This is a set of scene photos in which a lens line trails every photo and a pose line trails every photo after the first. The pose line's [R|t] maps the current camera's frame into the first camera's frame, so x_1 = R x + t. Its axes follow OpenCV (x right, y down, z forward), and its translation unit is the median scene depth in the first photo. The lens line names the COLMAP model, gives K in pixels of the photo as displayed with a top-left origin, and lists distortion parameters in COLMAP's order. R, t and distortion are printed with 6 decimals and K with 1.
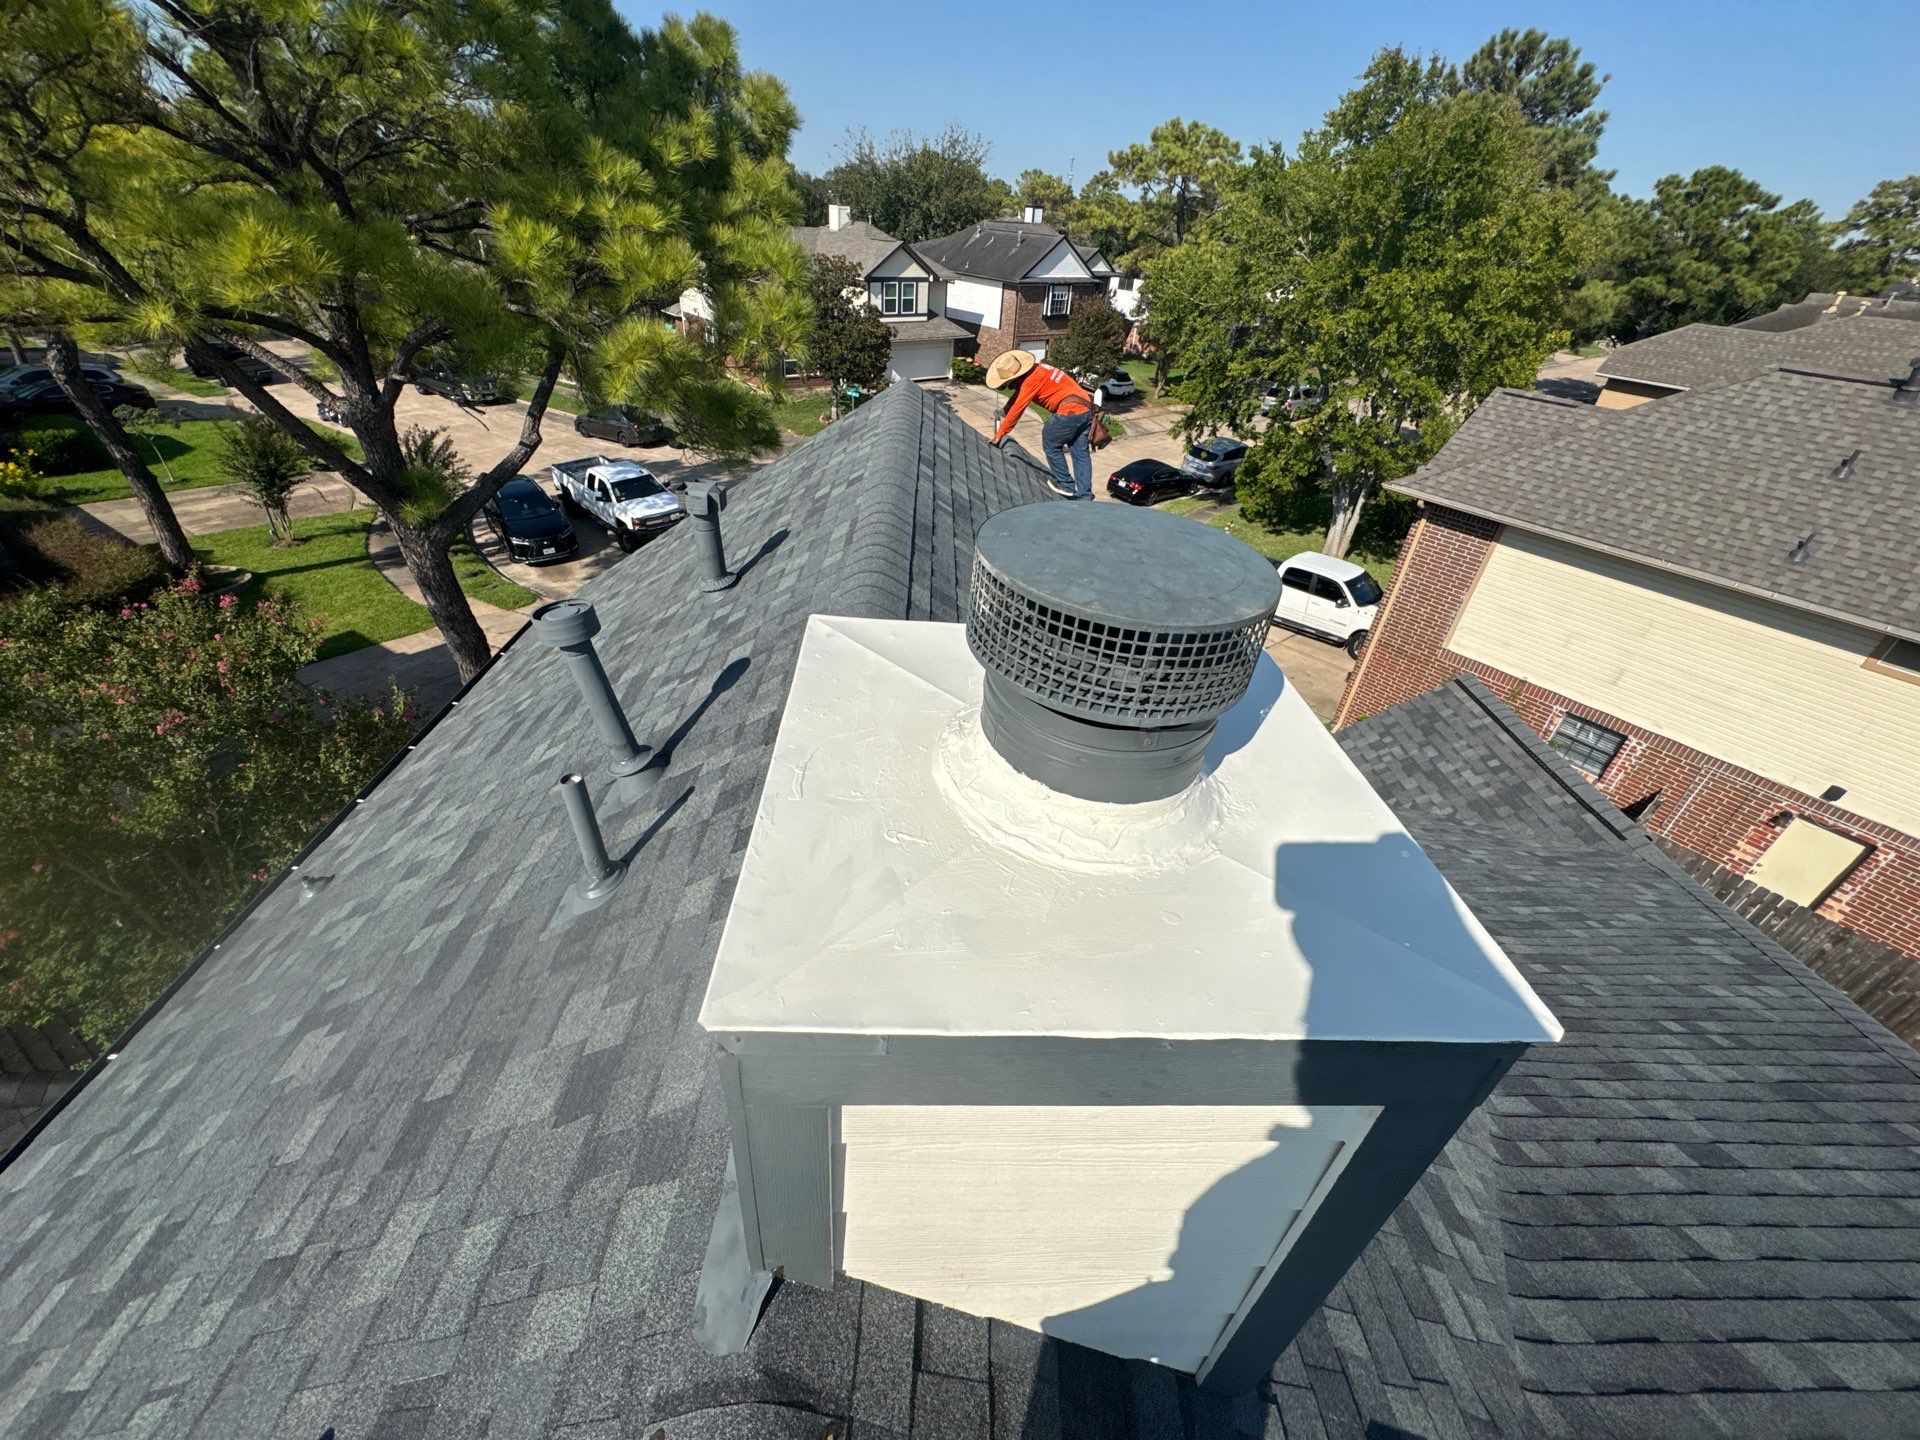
lens RADIAL K [[770.2, 0, 960.0], [0, 770.2, 720.0], [0, 0, 1]] dist [-0.003284, 0.000727]
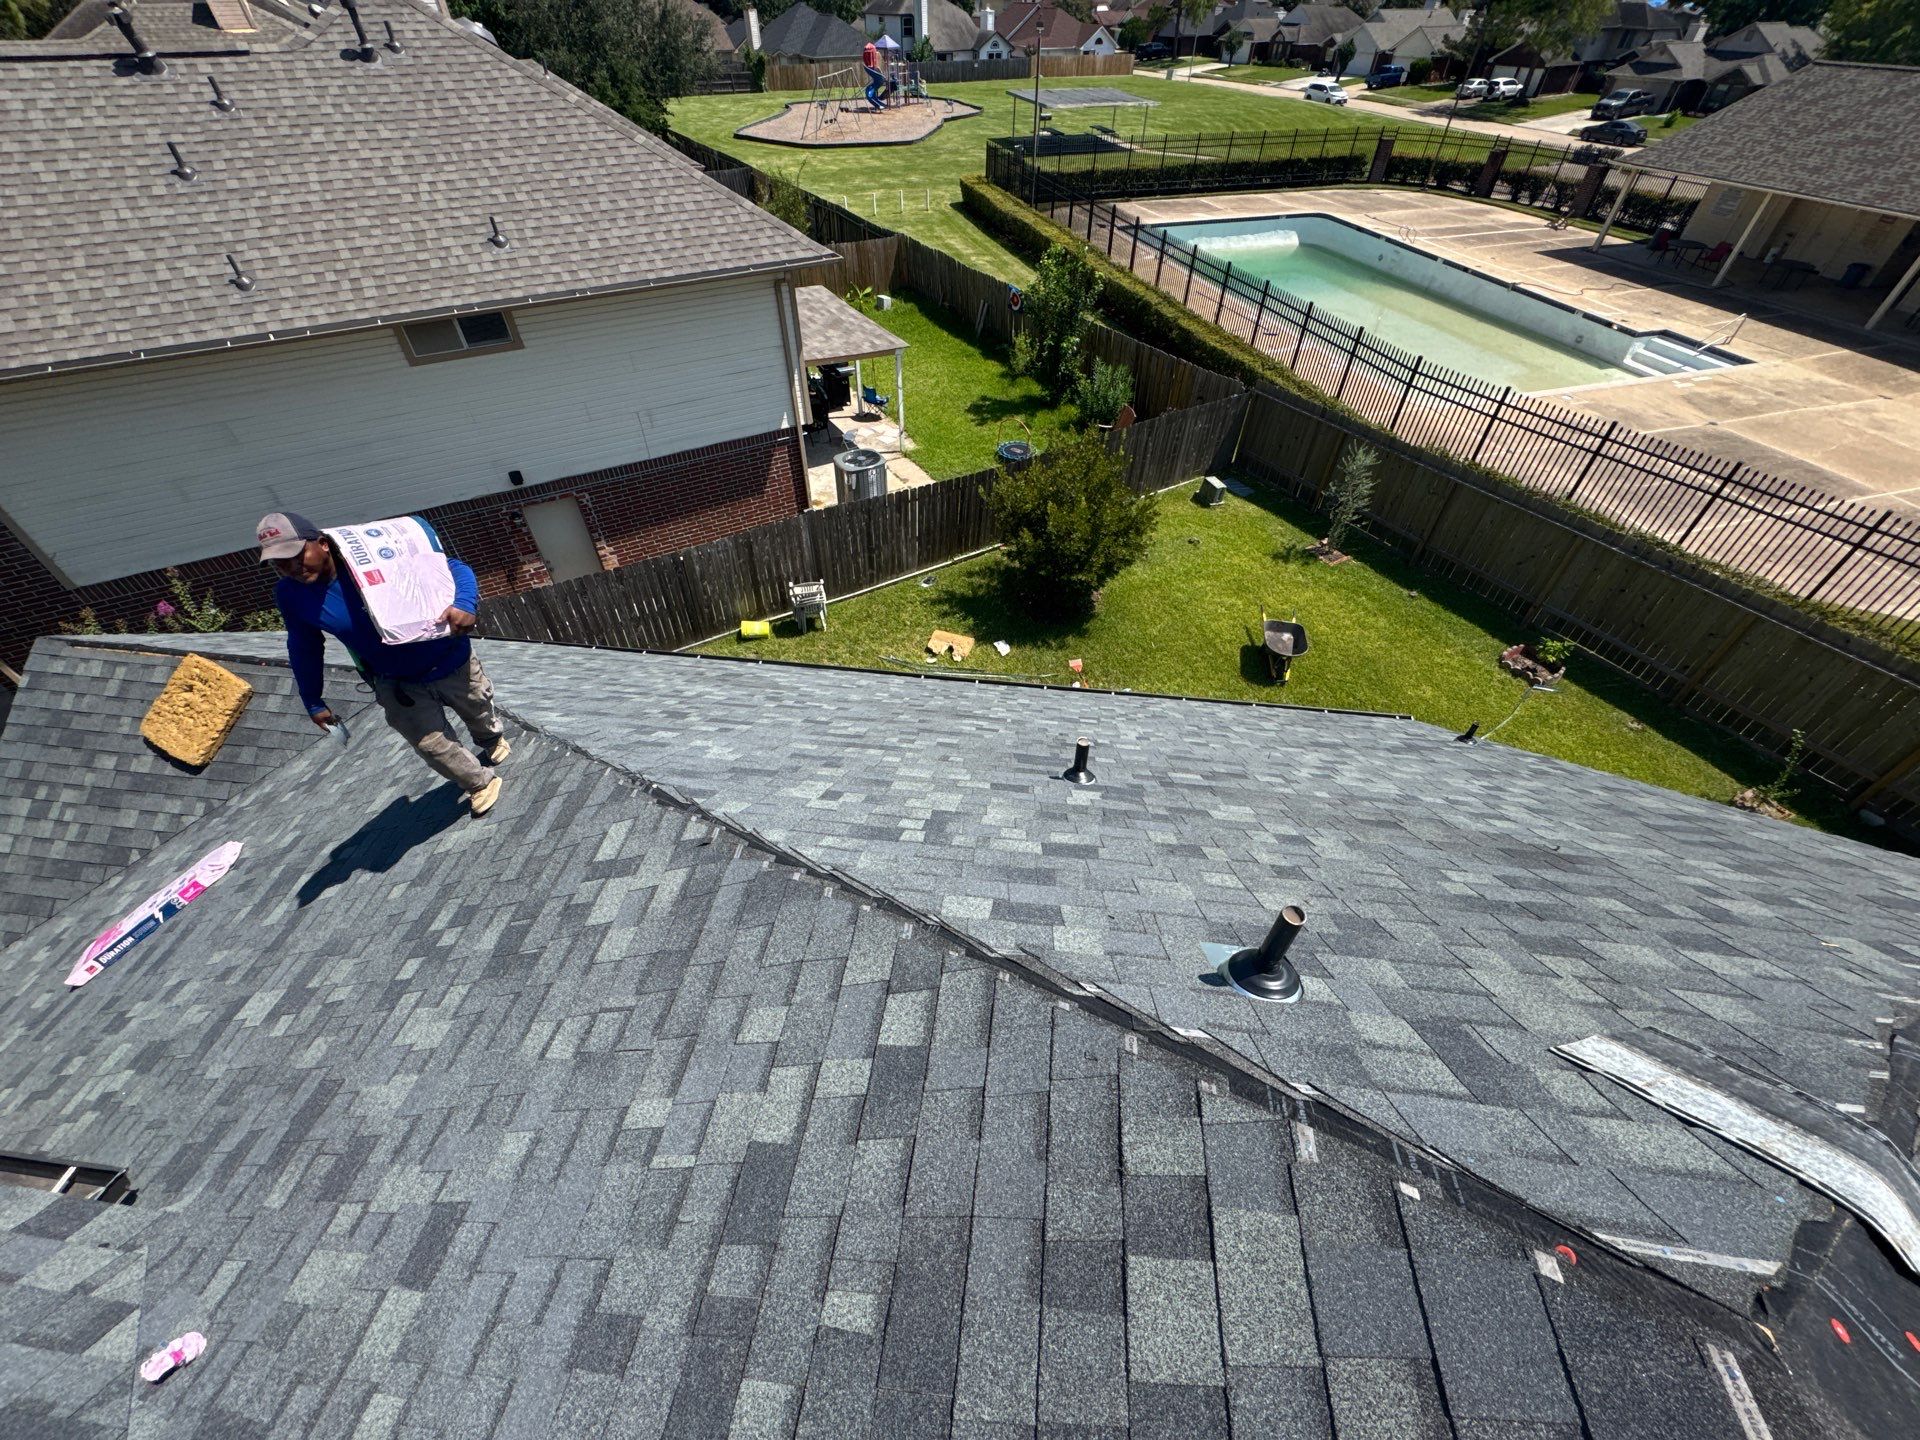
lens RADIAL K [[760.7, 0, 958.9], [0, 760.7, 721.0], [0, 0, 1]] dist [-0.001860, -0.000011]
pose [[0.143221, -0.733558, 0.664364, 0.160647], [0.557280, 0.614524, 0.558390, 0.033114], [-0.817879, 0.290264, 0.496810, 0.036320]]
